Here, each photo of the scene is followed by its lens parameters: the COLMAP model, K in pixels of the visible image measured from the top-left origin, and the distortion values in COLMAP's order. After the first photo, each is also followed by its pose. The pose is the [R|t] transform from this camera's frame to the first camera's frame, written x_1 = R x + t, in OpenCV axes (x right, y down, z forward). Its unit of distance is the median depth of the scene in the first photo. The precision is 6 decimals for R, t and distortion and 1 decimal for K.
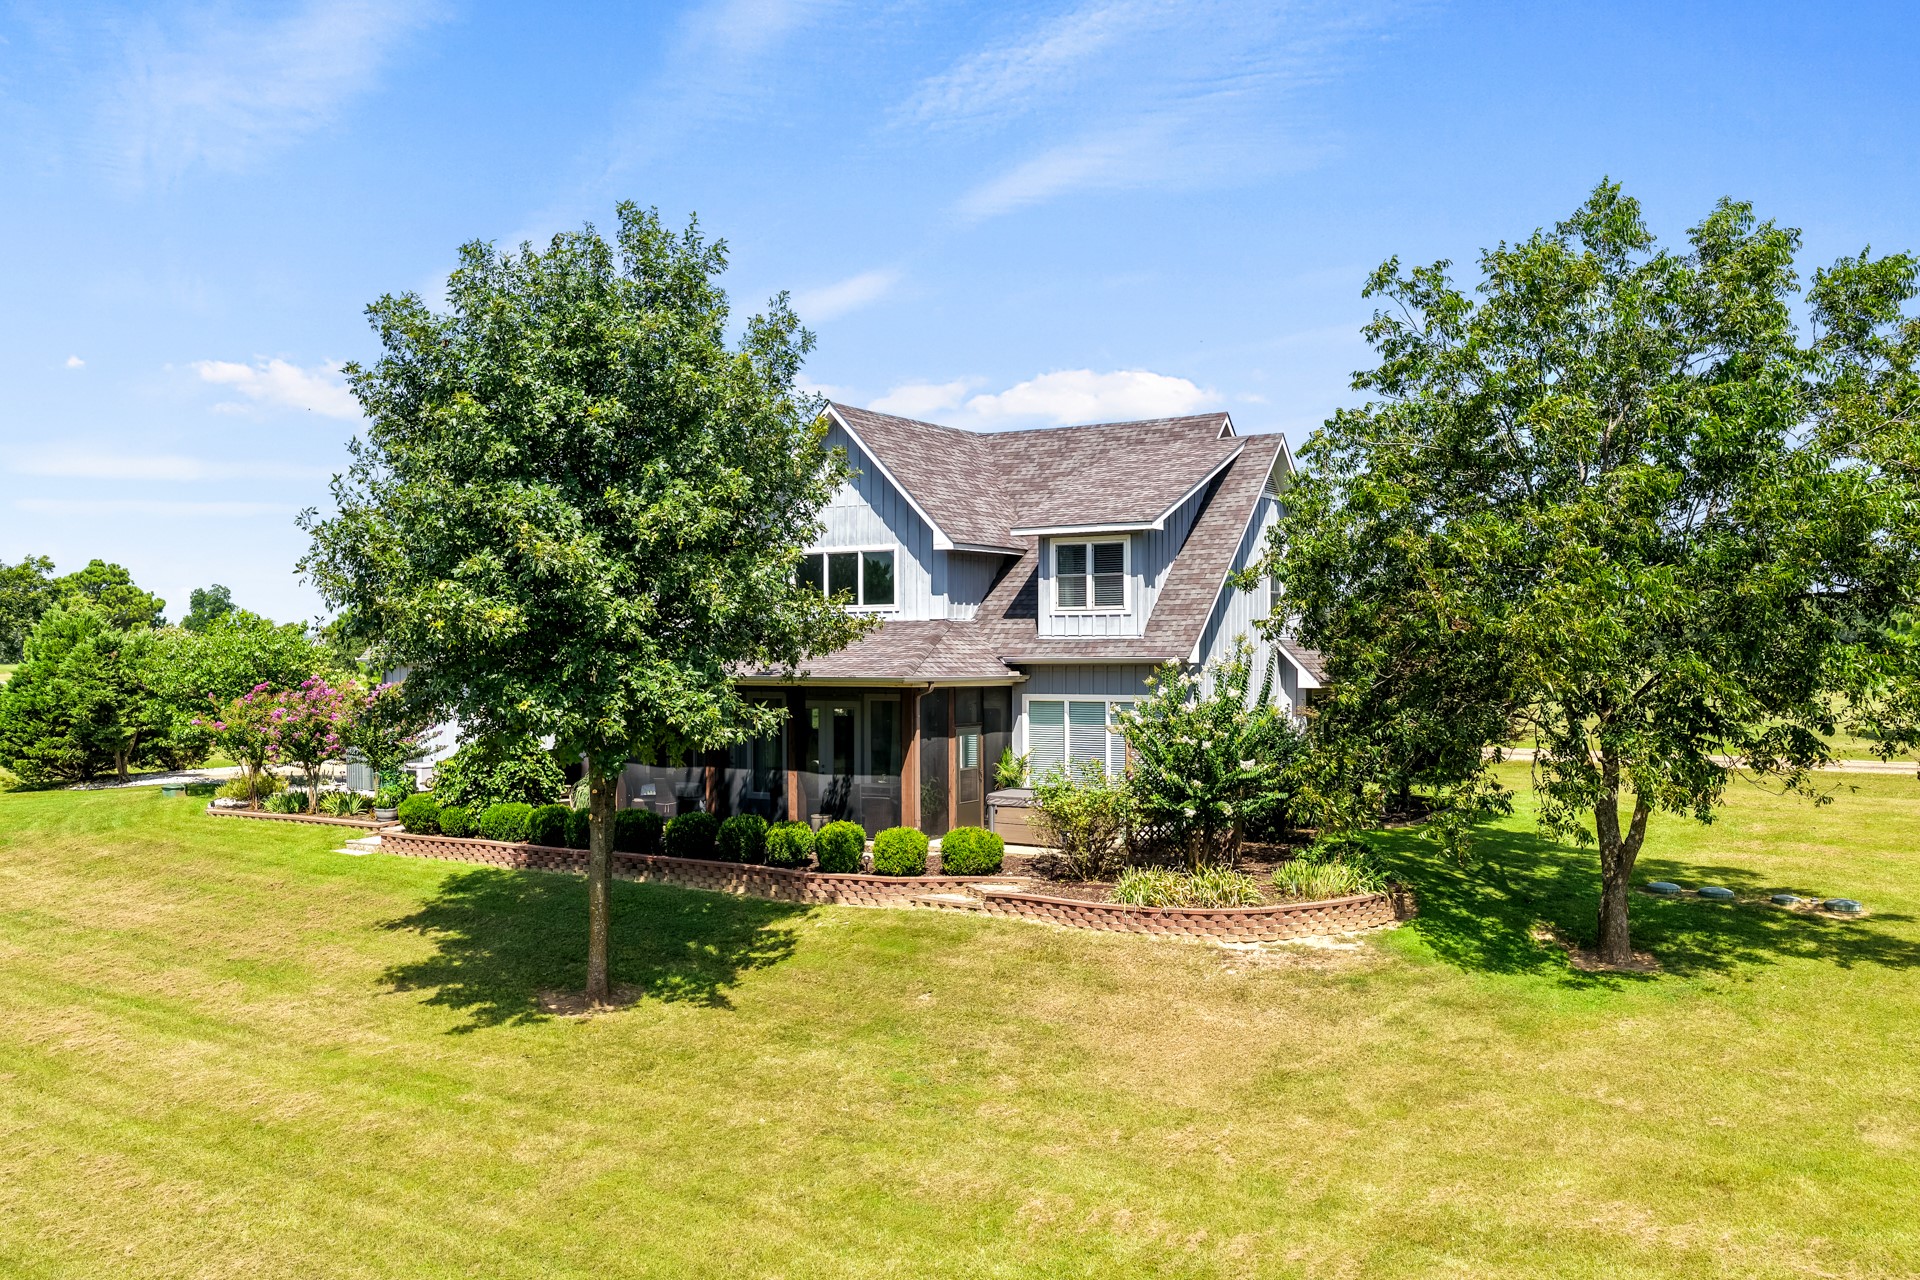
lens RADIAL K [[1602.8, 0, 972.0], [0, 1602.8, 649.7], [0, 0, 1]] dist [-0.011515, 0.027128]
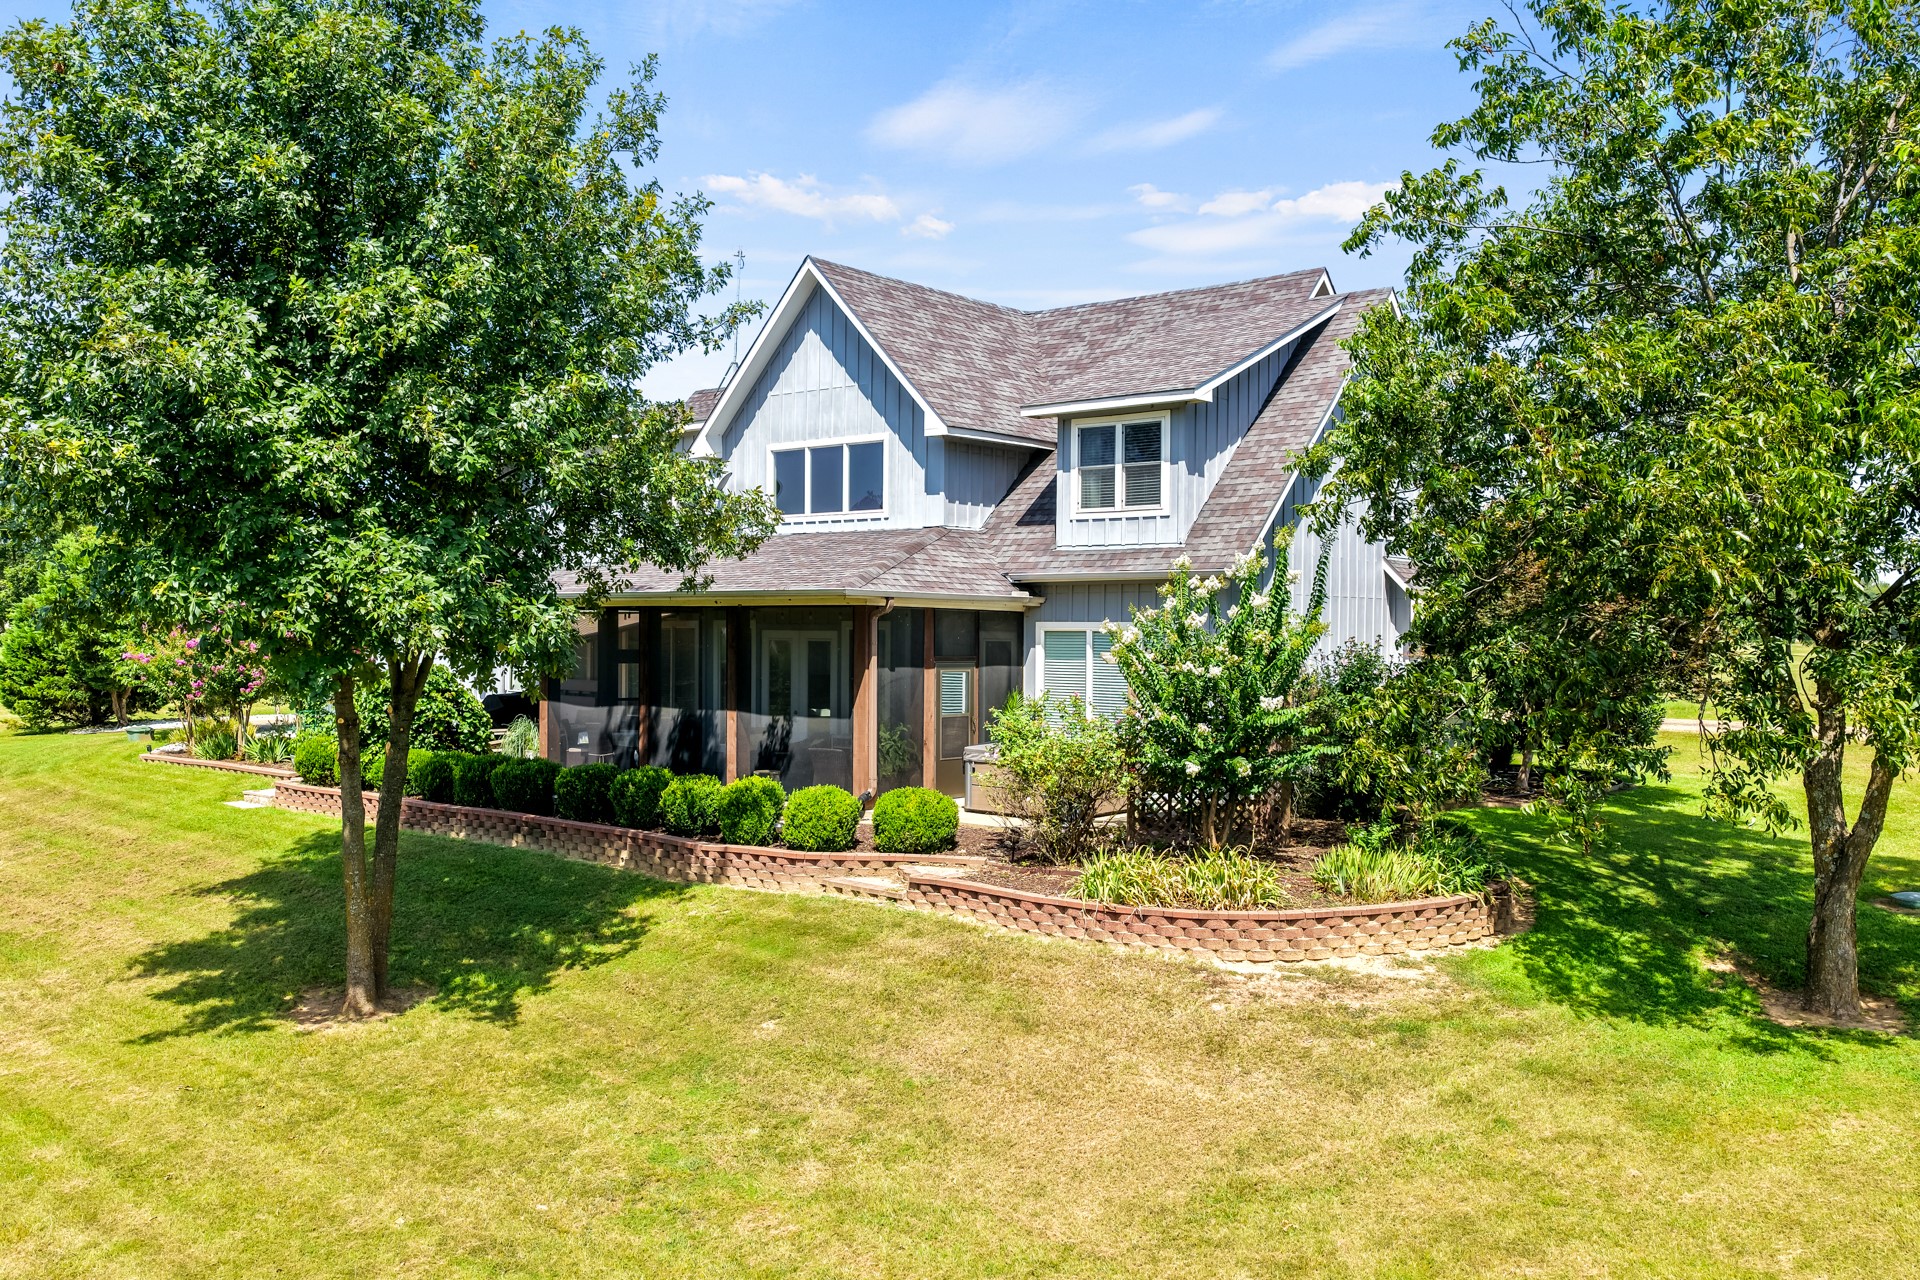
lens RADIAL K [[1602.8, 0, 961.8], [0, 1602.8, 647.8], [0, 0, 1]] dist [-0.011515, 0.027128]
pose [[0.990966, 0.011431, -0.133624, 0.134134], [-0.009790, 0.999868, 0.012936, 0.041076], [0.133754, -0.011511, 0.990948, 0.304067]]
